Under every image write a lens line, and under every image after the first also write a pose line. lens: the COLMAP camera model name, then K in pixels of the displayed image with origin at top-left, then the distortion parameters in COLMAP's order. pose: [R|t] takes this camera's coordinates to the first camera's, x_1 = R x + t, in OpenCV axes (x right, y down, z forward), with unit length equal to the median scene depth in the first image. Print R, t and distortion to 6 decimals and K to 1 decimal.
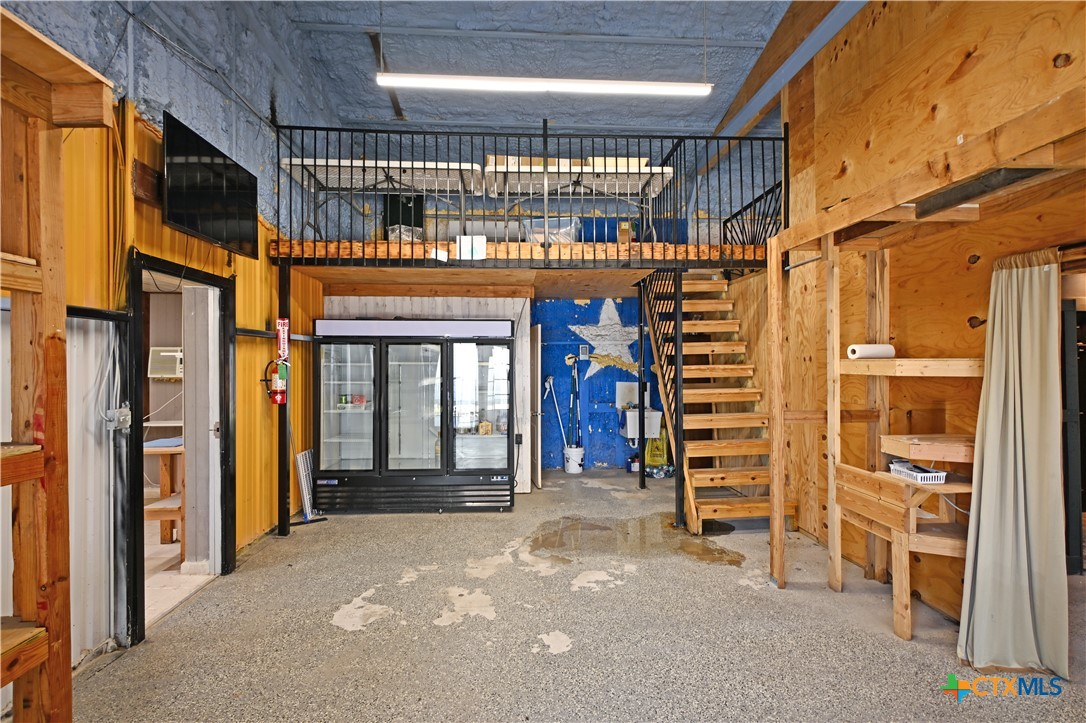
lens RADIAL K [[550.9, 0, 522.2], [0, 550.9, 365.8], [0, 0, 1]] dist [-0.000056, 0.000207]
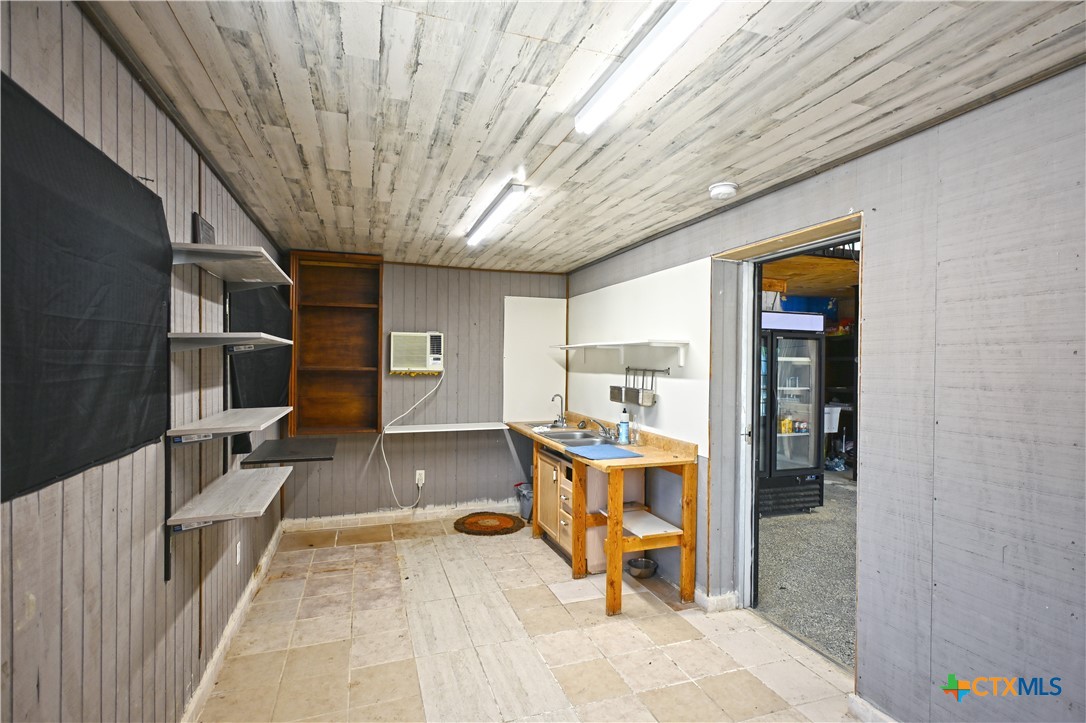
lens RADIAL K [[550.9, 0, 522.2], [0, 550.9, 365.8], [0, 0, 1]] dist [-0.000056, 0.000207]
pose [[0.965202, 0.009600, 0.261329, -0.891012], [-0.011438, 0.999919, 0.005510, 0.009769], [-0.261255, -0.008308, 0.965234, 0.230350]]
